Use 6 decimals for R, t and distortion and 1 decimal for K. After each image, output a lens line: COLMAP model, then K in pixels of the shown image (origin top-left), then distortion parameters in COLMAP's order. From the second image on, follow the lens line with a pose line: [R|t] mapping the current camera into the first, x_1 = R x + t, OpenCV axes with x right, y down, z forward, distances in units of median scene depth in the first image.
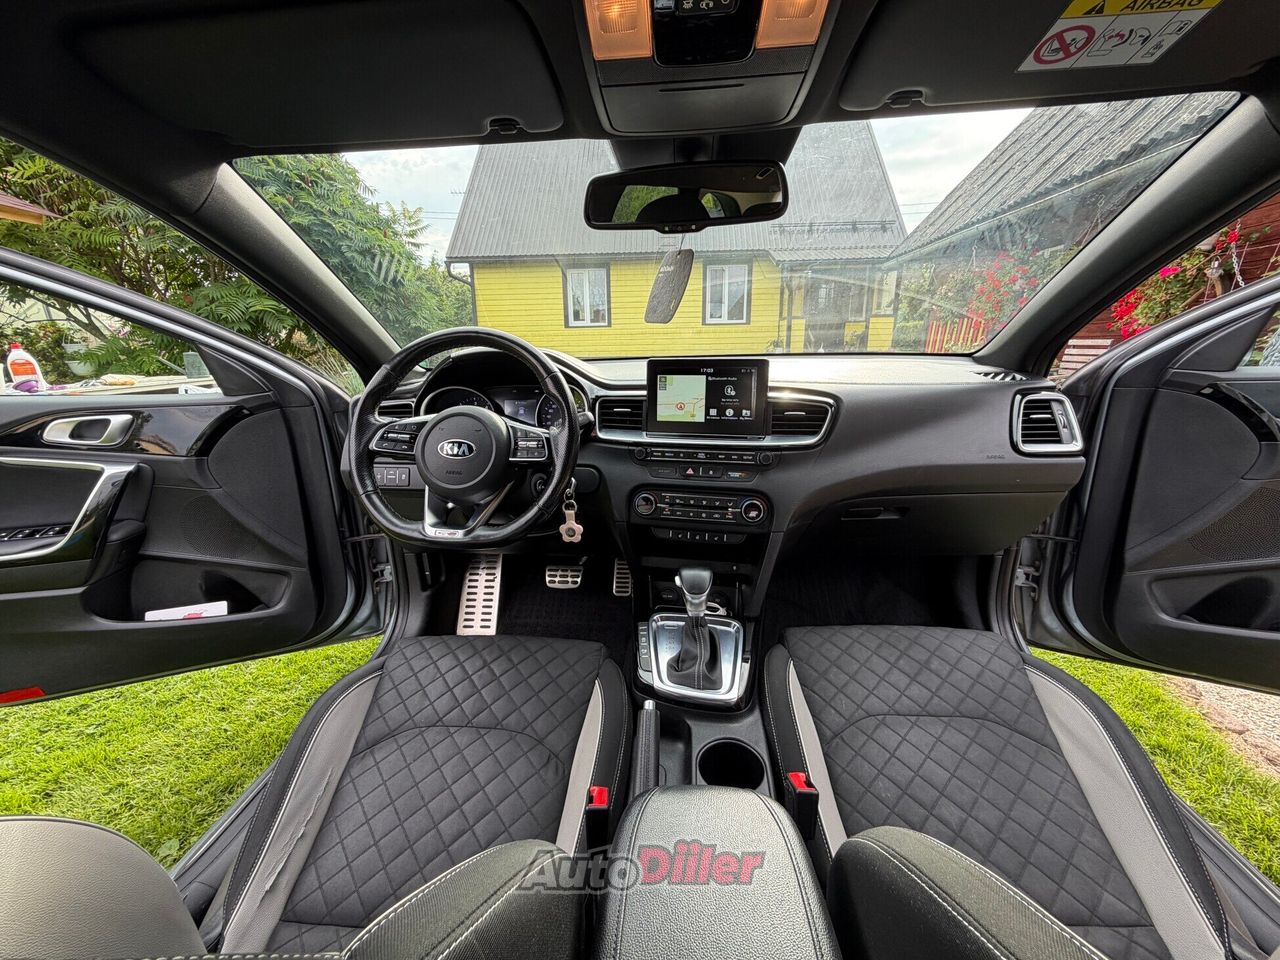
lens RADIAL K [[516.3, 0, 634.9], [0, 516.3, 473.6], [0, 0, 1]] dist [0.001197, -0.000181]
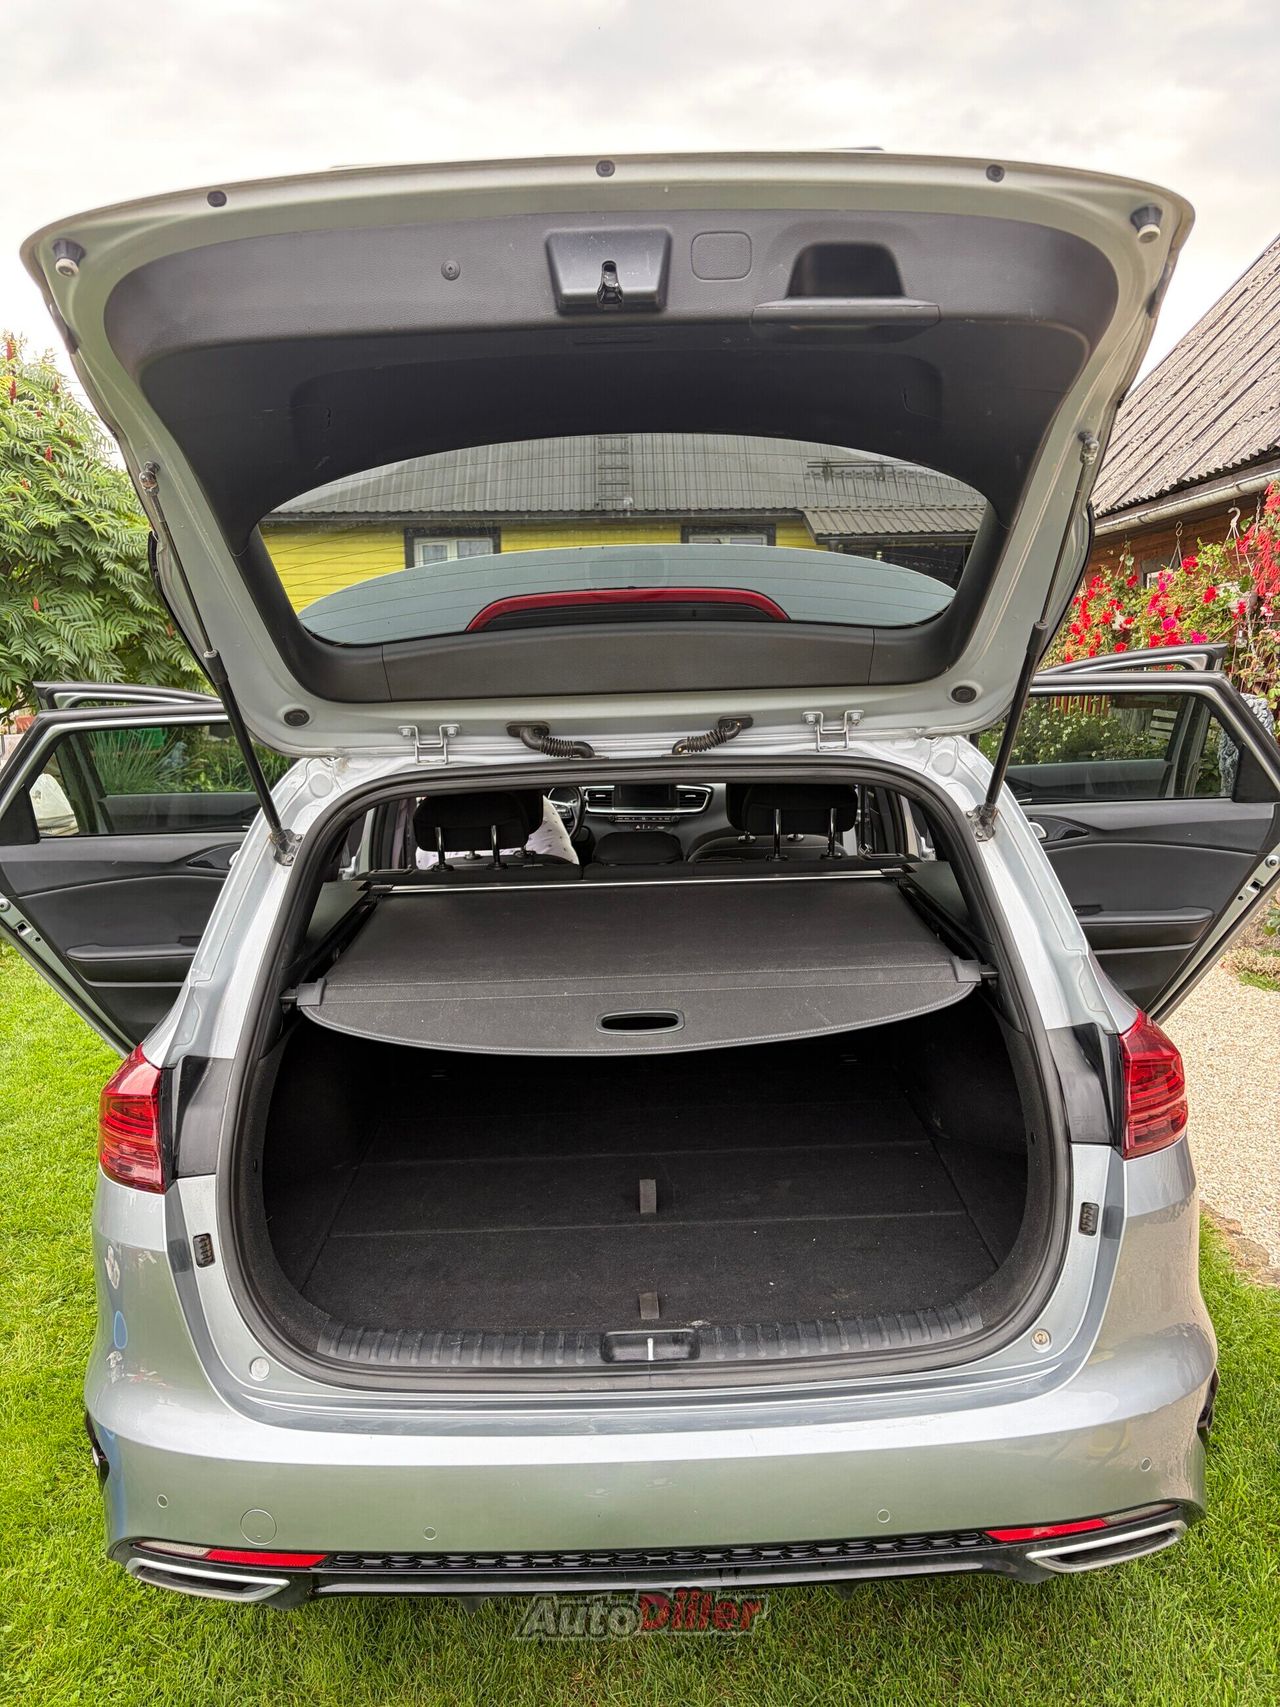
lens RADIAL K [[1298.3, 0, 648.7], [0, 1298.3, 859.4], [0, 0, 1]] dist [0.036936, -0.020804]
pose [[0.996060, -0.011949, 0.087876, -0.058953], [0.019880, 0.995748, -0.089944, 0.117944], [-0.086428, 0.091337, 0.992062, -0.805180]]
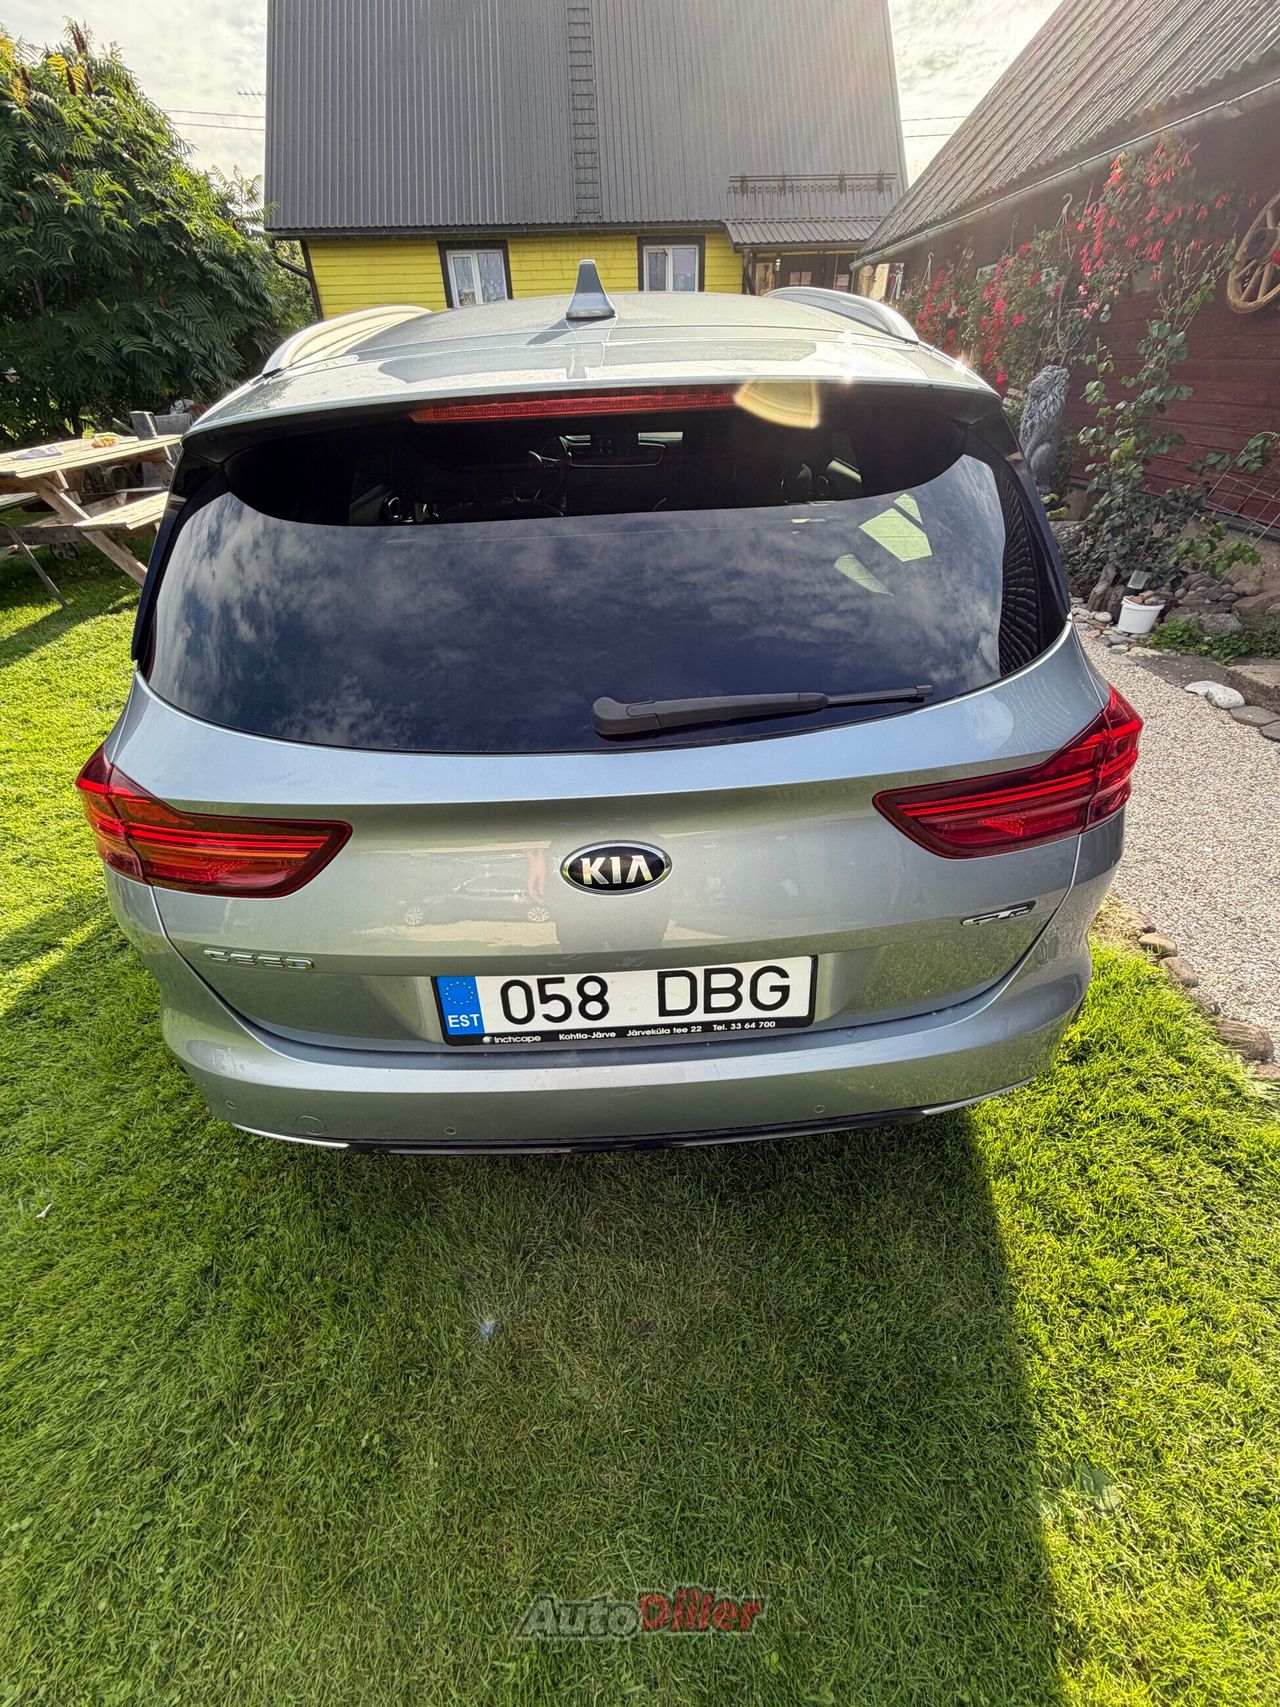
lens RADIAL K [[688.5, 0, 643.0], [0, 688.5, 847.5], [0, 0, 1]] dist [0.001197, -0.000181]
pose [[0.992918, -0.073542, 0.093298, -0.037528], [0.034932, 0.931372, 0.362388, 0.098340], [-0.113546, -0.356563, 0.927346, -0.598757]]
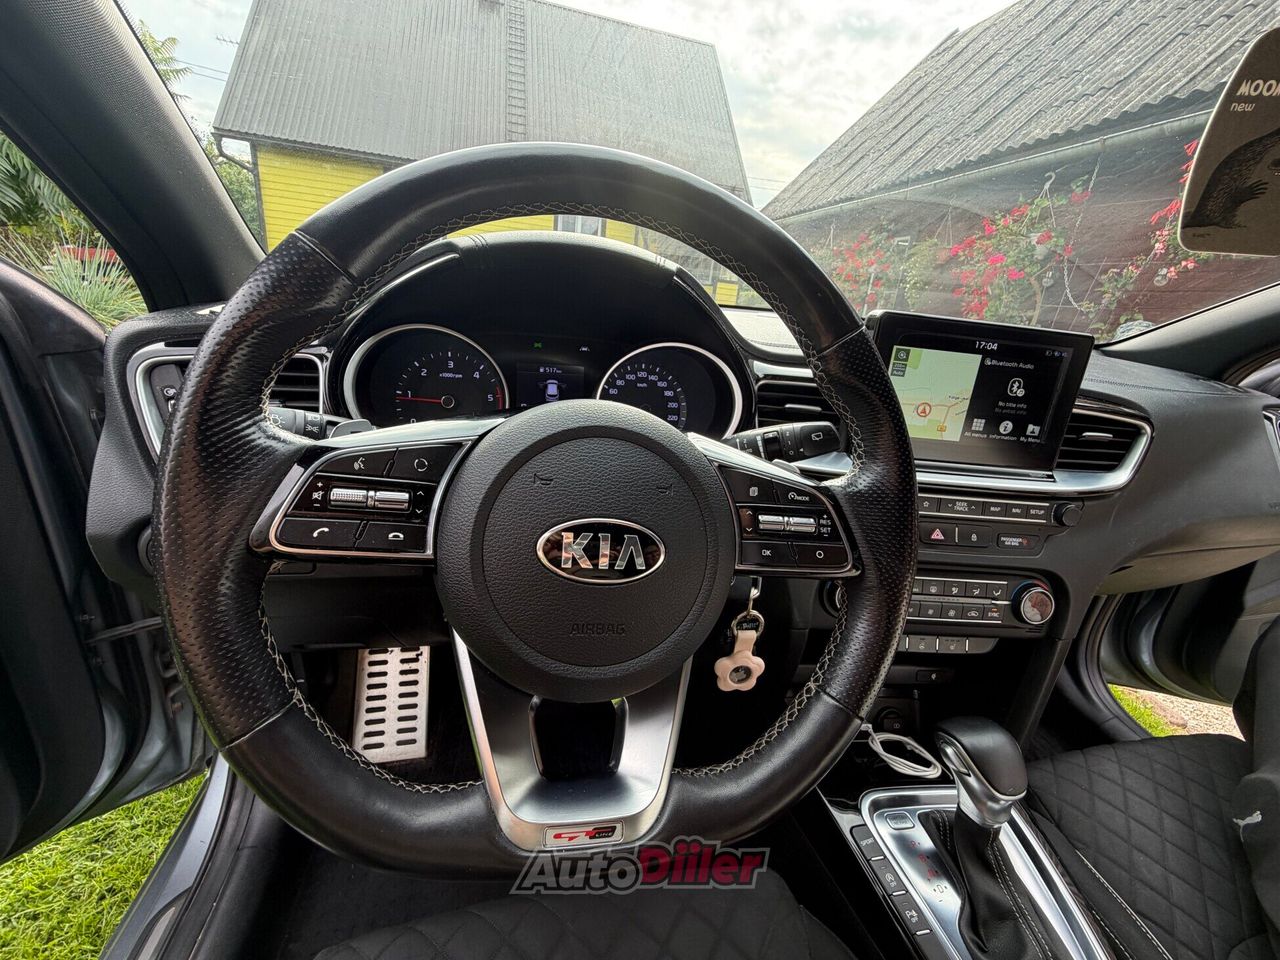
lens RADIAL K [[516.3, 0, 636.0], [0, 516.3, 472.2], [0, 0, 1]] dist [0.001197, -0.000181]
pose [[0.944884, 0.007169, 0.327326, -0.081356], [-0.037485, 0.995555, 0.086404, -0.023062], [-0.325252, -0.093911, 0.940953, 0.135138]]
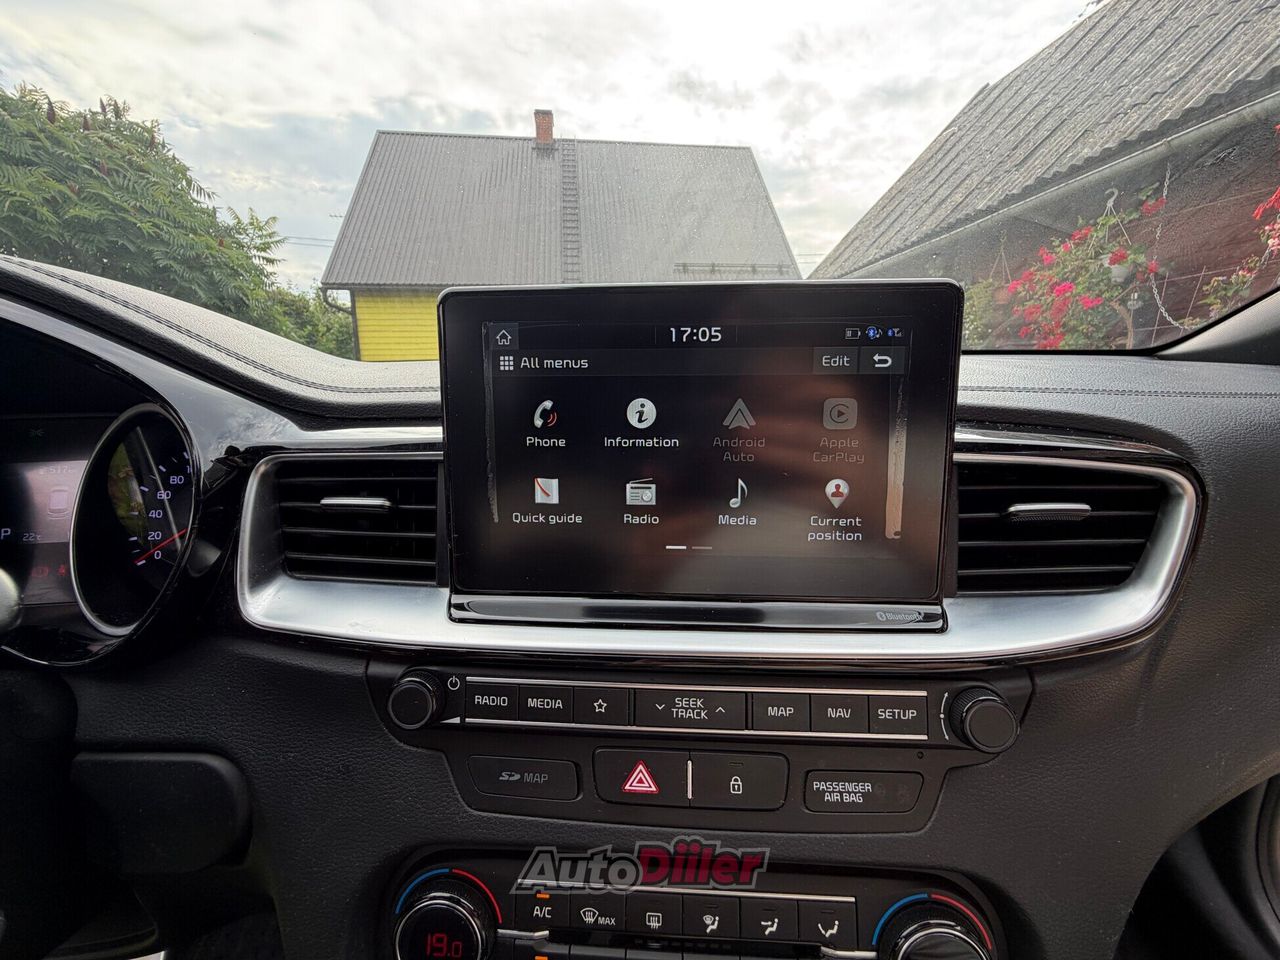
lens RADIAL K [[516.3, 0, 636.4], [0, 516.3, 470.9], [0, 0, 1]] dist [0.001197, -0.000181]
pose [[0.984352, -0.025085, 0.174421, 0.015575], [0.038664, 0.996442, -0.074893, -0.026969], [-0.171921, 0.080465, 0.981819, 0.172478]]
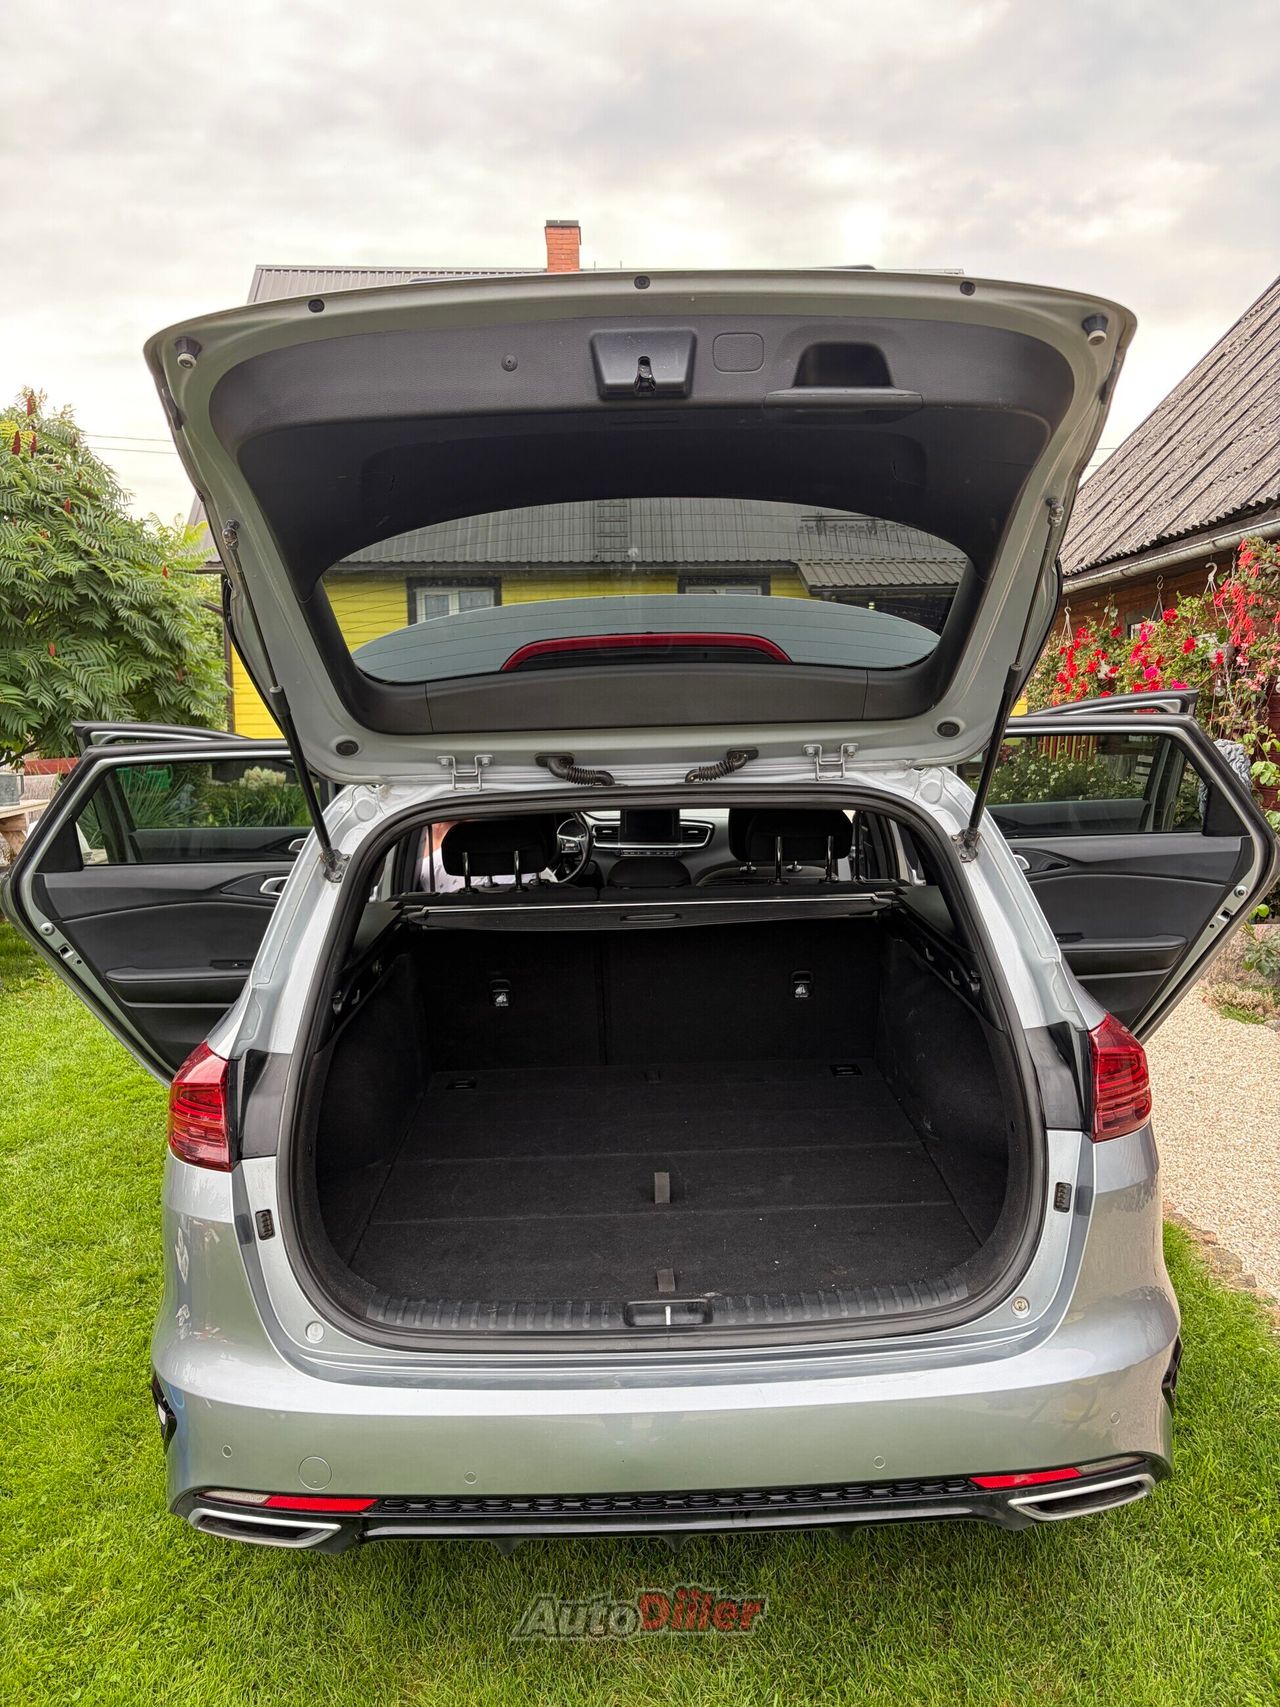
lens RADIAL K [[1298.3, 0, 651.5], [0, 1298.3, 857.6], [0, 0, 1]] dist [0.036936, -0.020804]
pose [[0.995445, -0.005517, 0.095177, -0.072306], [0.017717, 0.991638, -0.127825, 0.134392], [-0.093676, 0.128929, 0.987219, -0.851912]]
